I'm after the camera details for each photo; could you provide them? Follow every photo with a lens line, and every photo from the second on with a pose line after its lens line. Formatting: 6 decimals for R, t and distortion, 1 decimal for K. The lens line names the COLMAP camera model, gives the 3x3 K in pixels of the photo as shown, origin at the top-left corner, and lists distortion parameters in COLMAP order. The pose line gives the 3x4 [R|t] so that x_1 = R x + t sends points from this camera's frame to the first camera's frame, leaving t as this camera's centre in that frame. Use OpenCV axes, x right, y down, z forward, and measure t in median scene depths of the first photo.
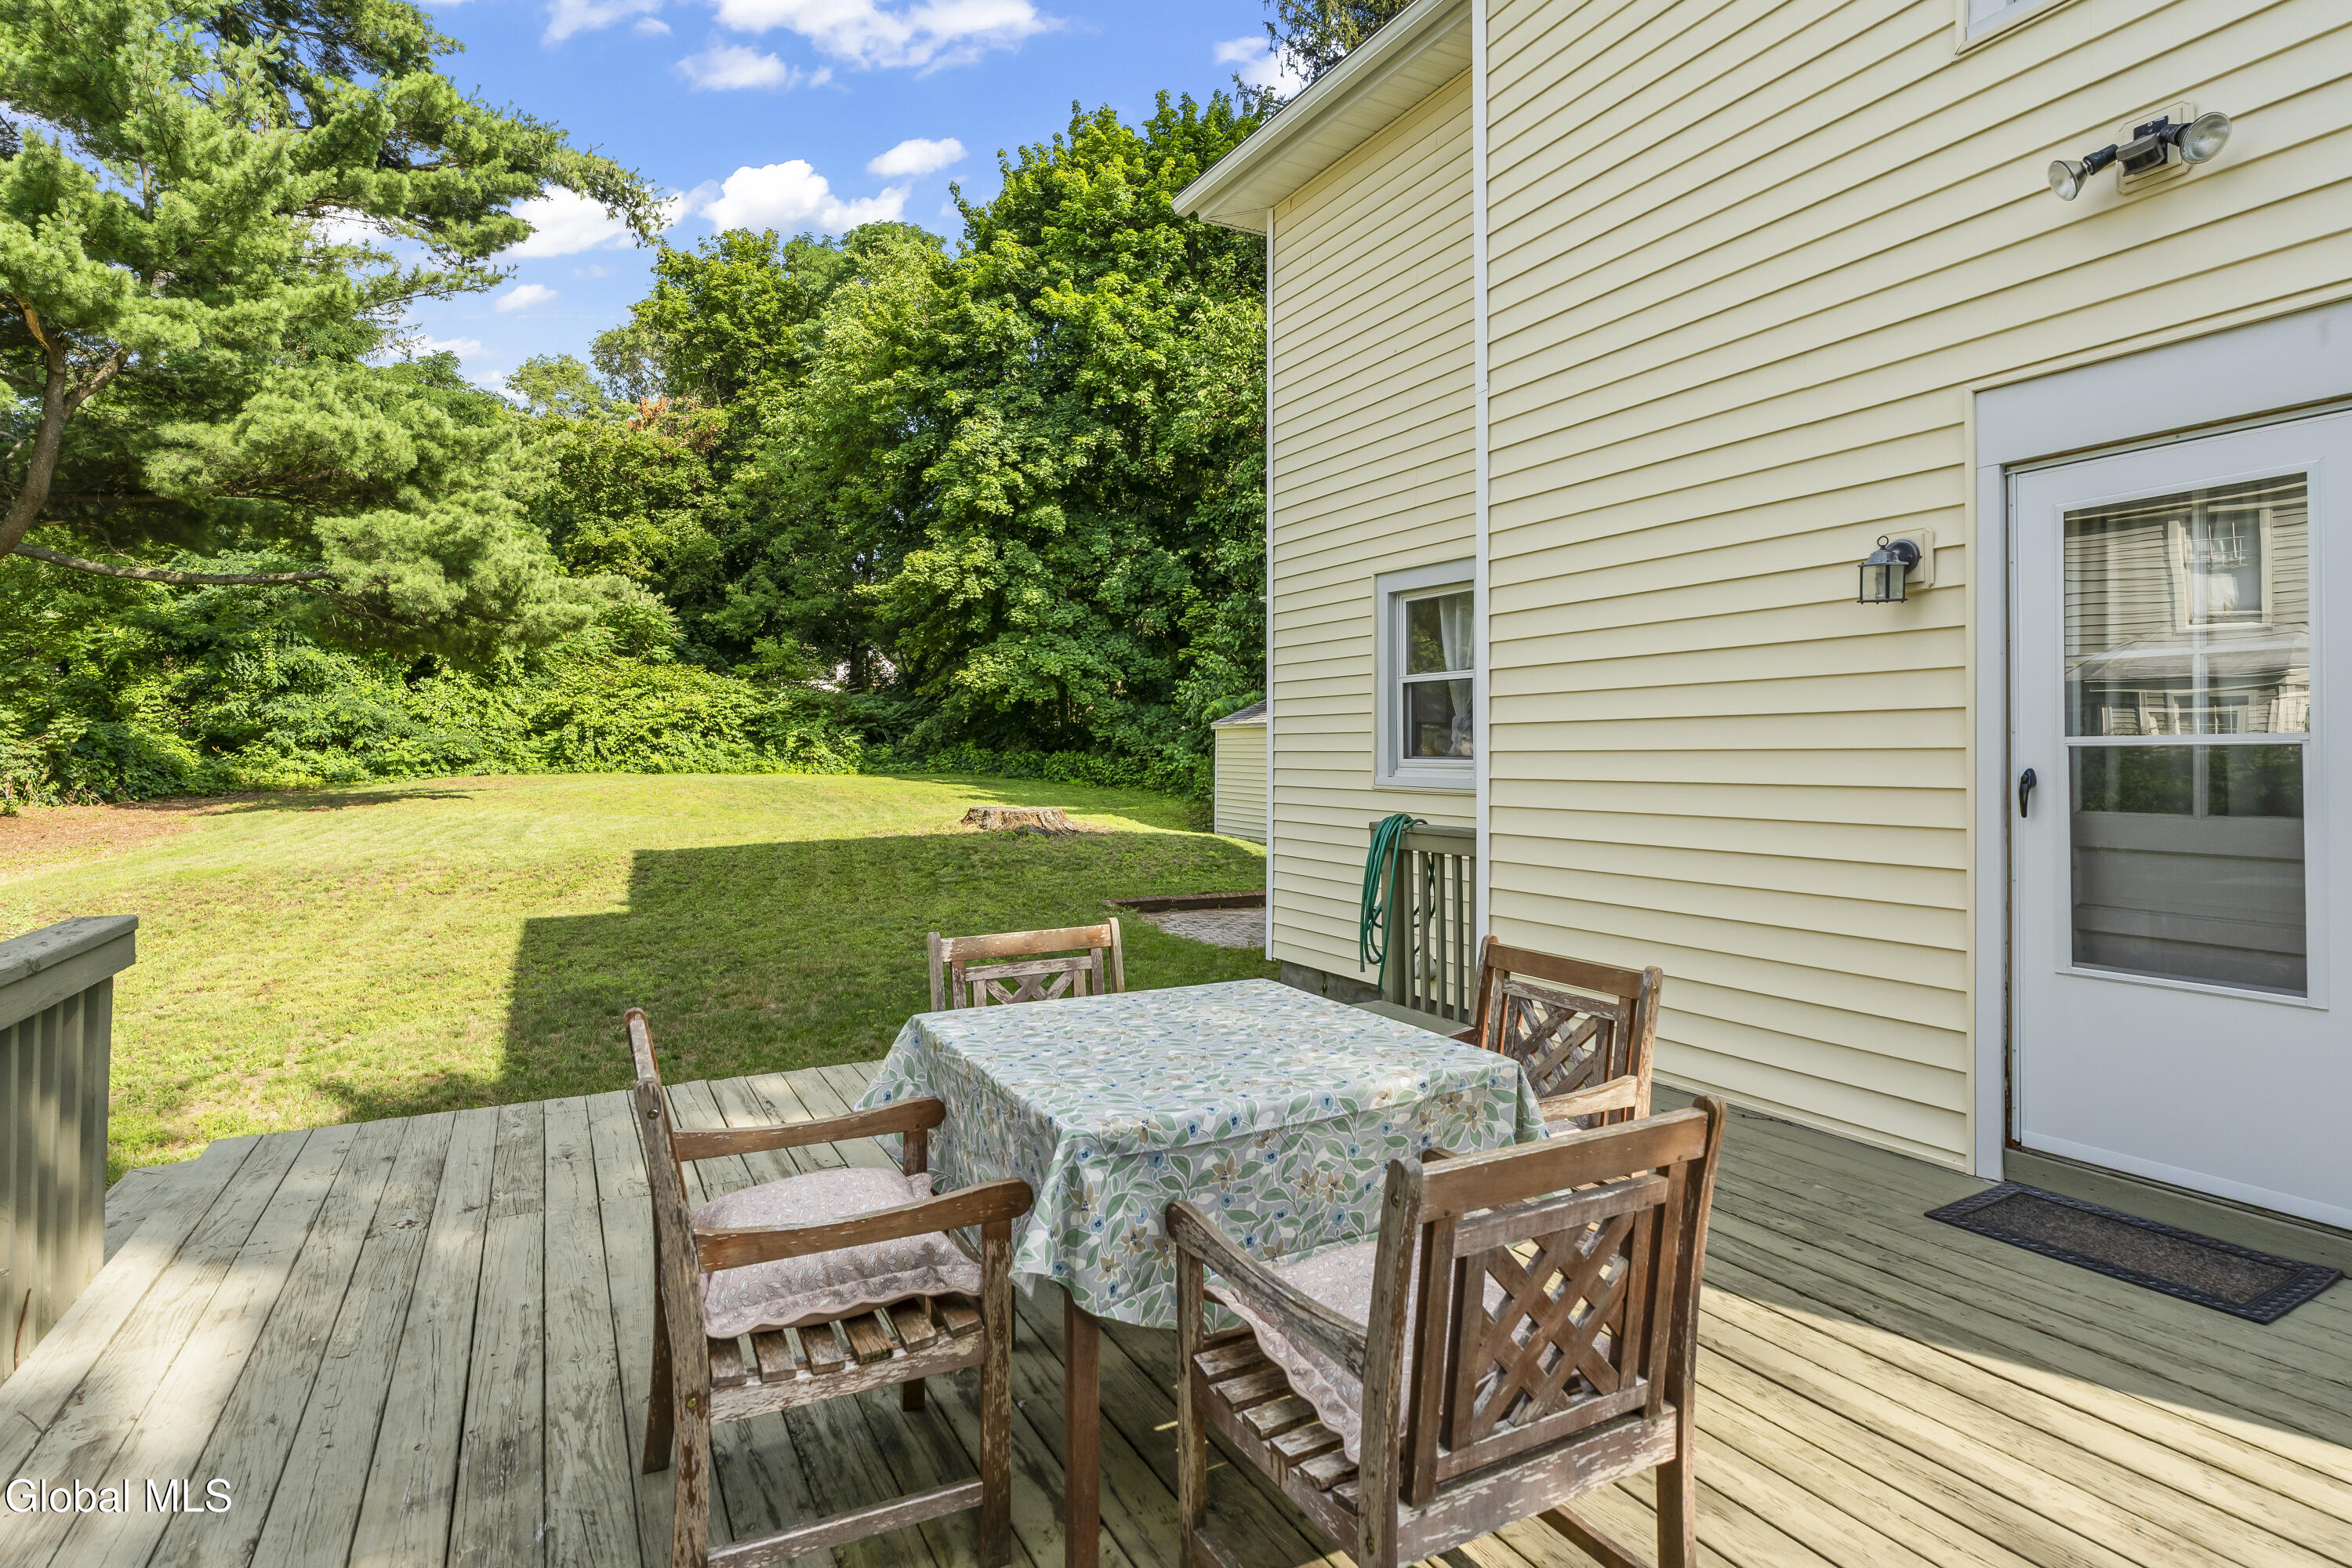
lens RADIAL K [[1169.7, 0, 1160.4], [0, 1169.7, 746.8], [0, 0, 1]] dist [-0.004093, 0.001678]
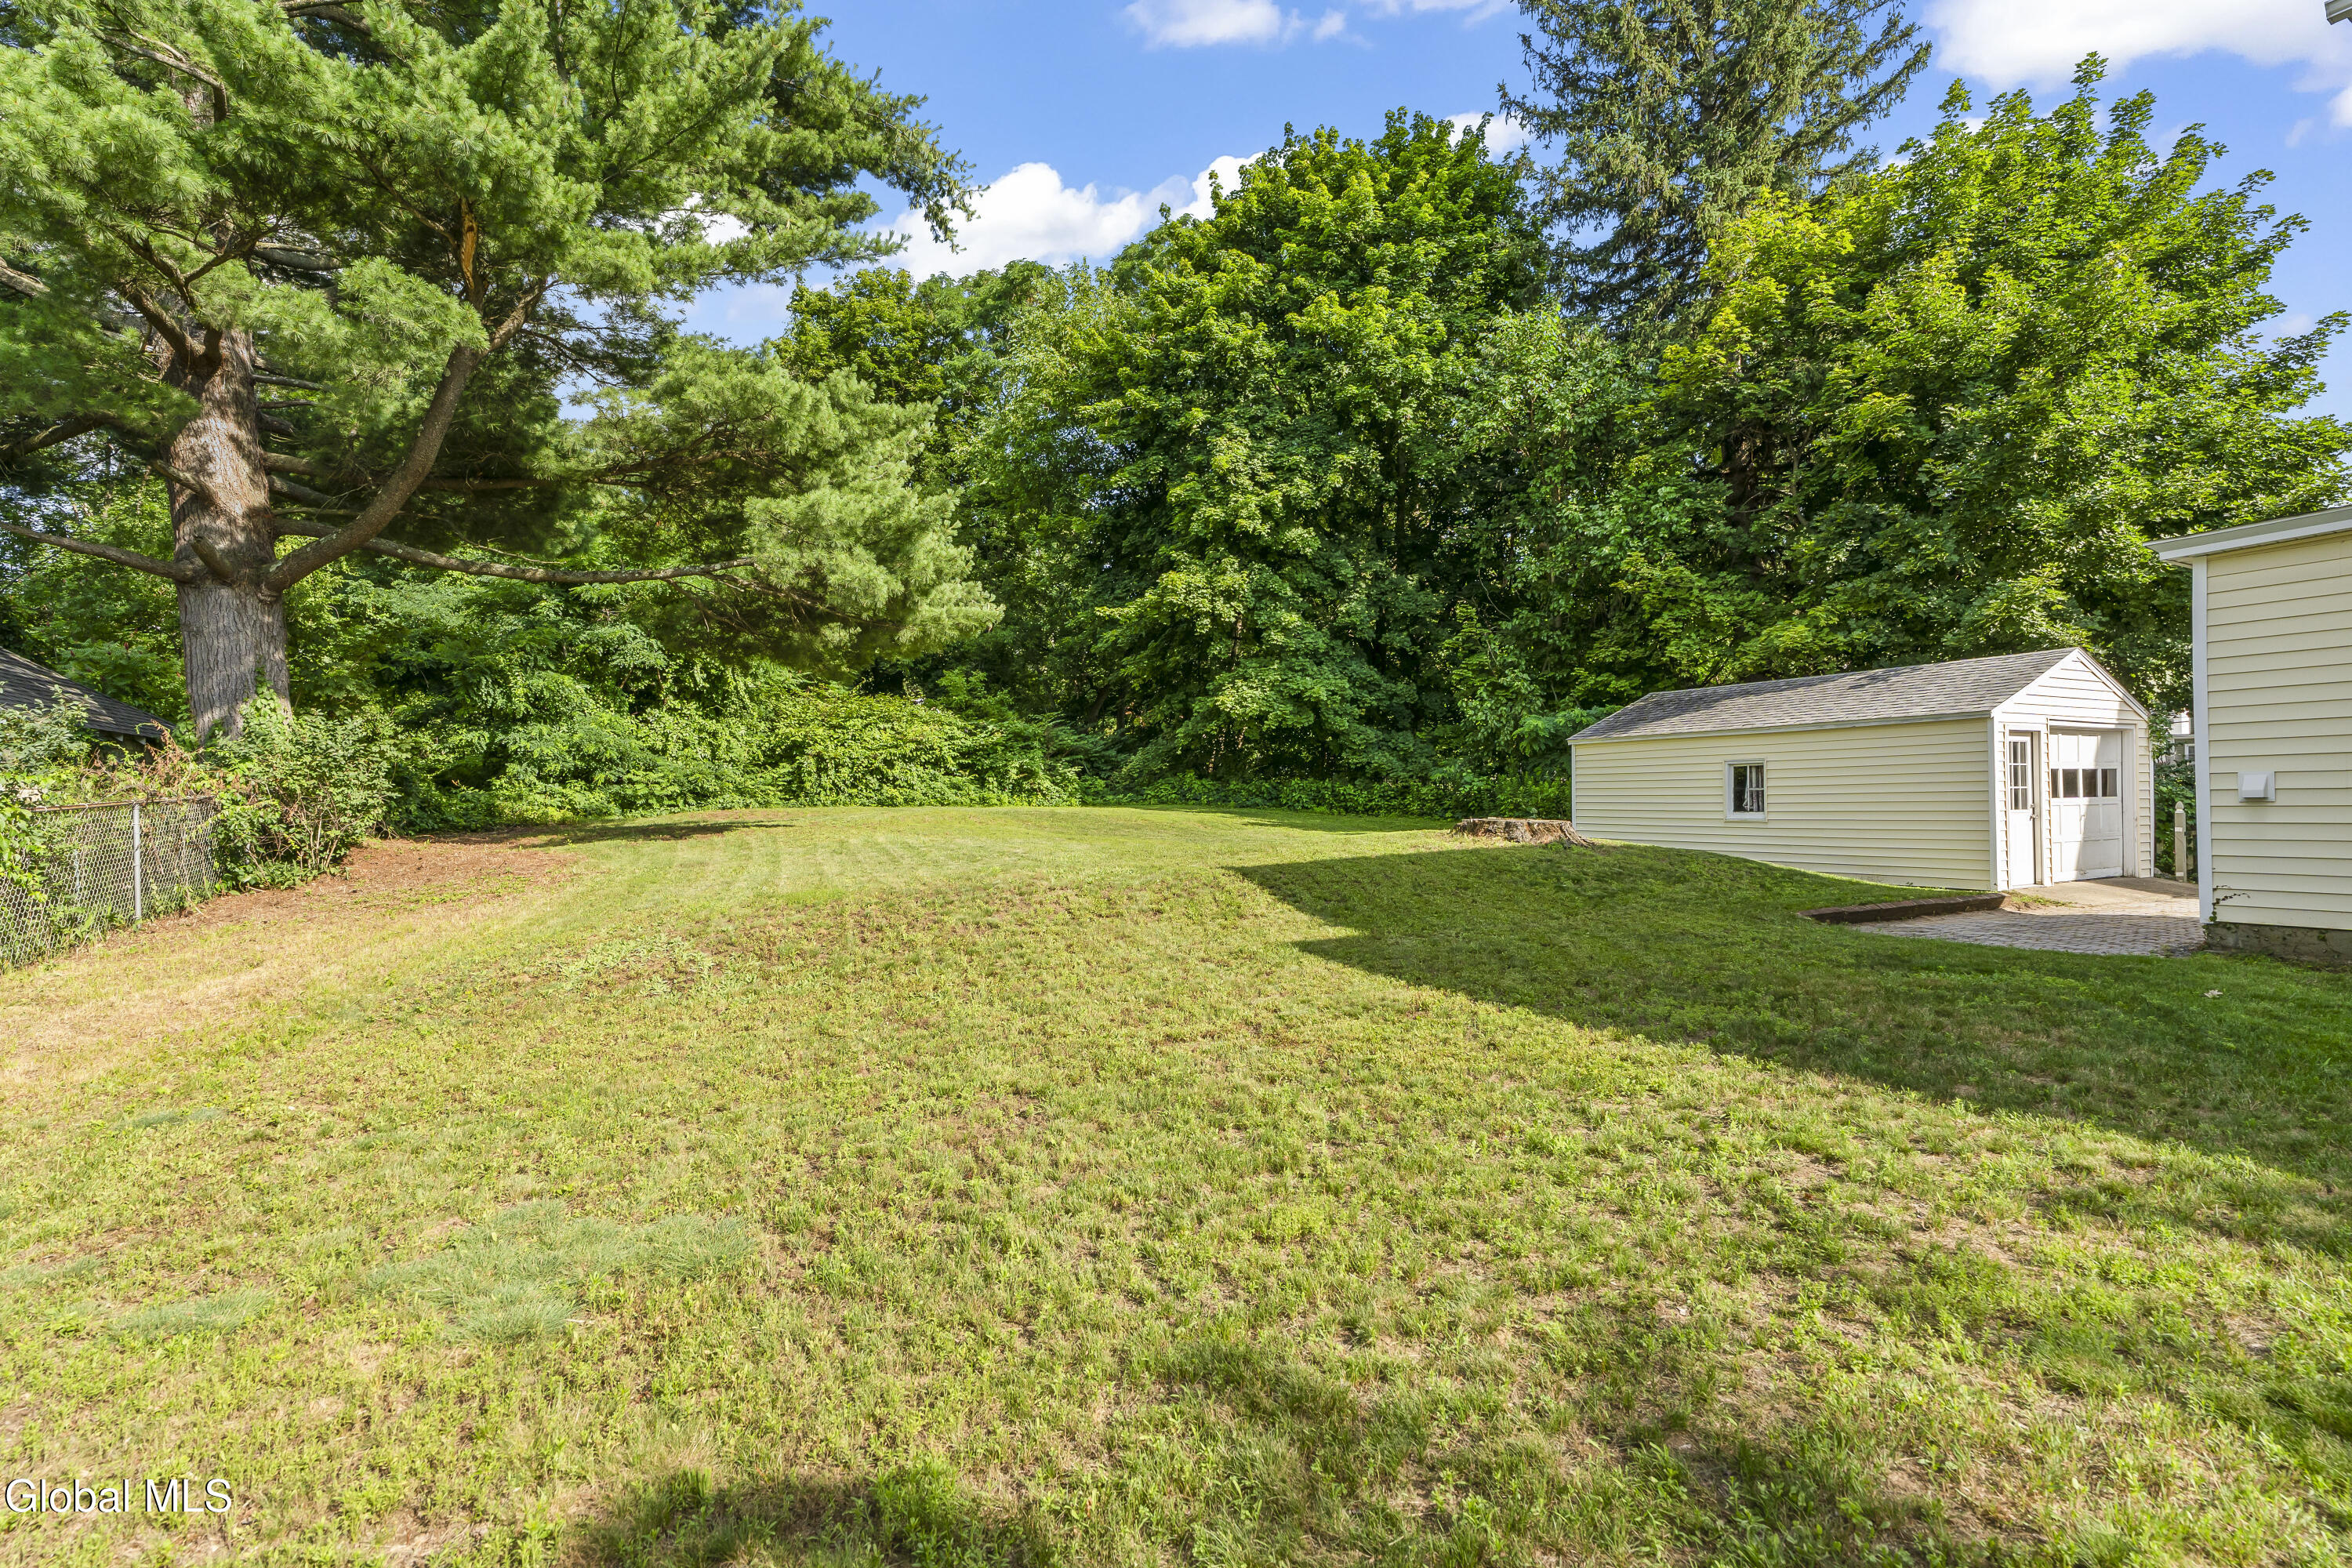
lens RADIAL K [[1091.4, 0, 1176.0], [0, 1091.4, 784.0], [0, 0, 1]] dist [-0.000795, -0.000150]
pose [[0.998973, -0.011727, 0.043760, -0.243066], [0.012107, 0.999891, -0.008432, 0.015083], [-0.043656, 0.008953, 0.999006, 0.097536]]
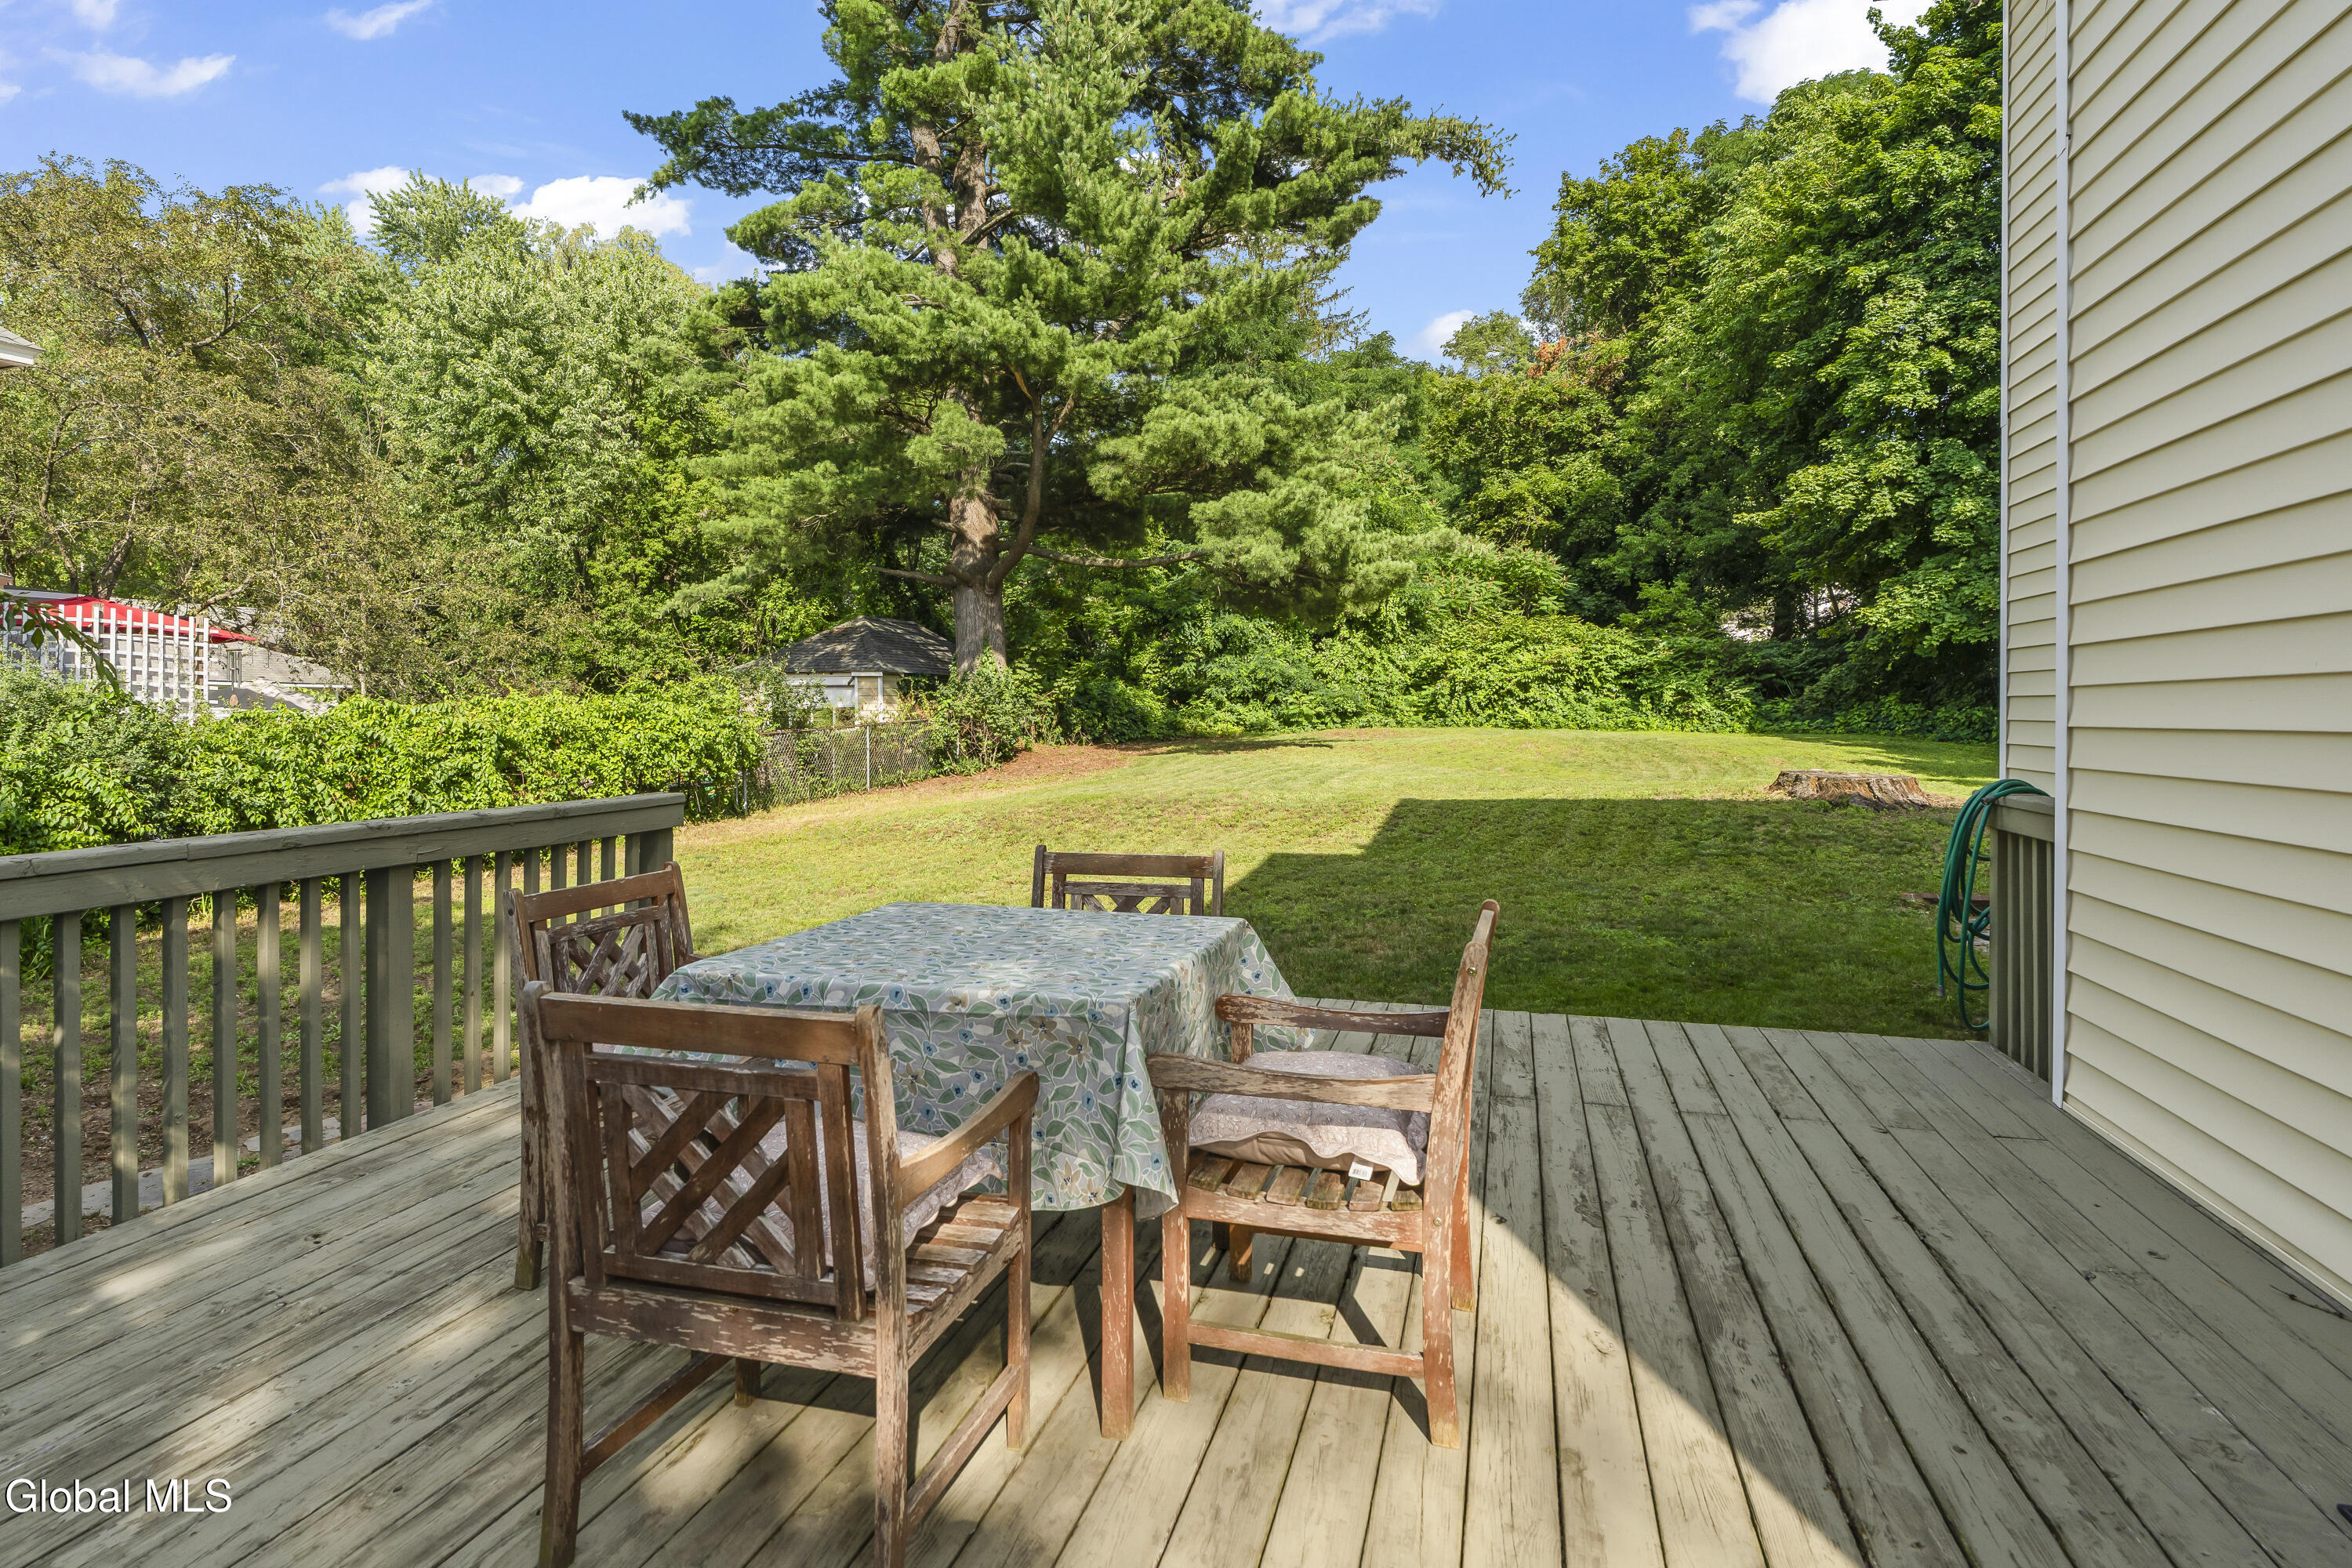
lens RADIAL K [[1275.6, 0, 1174.5], [0, 1275.6, 706.8], [0, 0, 1]] dist [-0.007035, 0.000748]
pose [[0.737520, 0.003313, -0.675317, 0.073071], [-0.002145, 0.999994, 0.002564, 0.002726], [0.675322, -0.000442, 0.737523, 0.021367]]
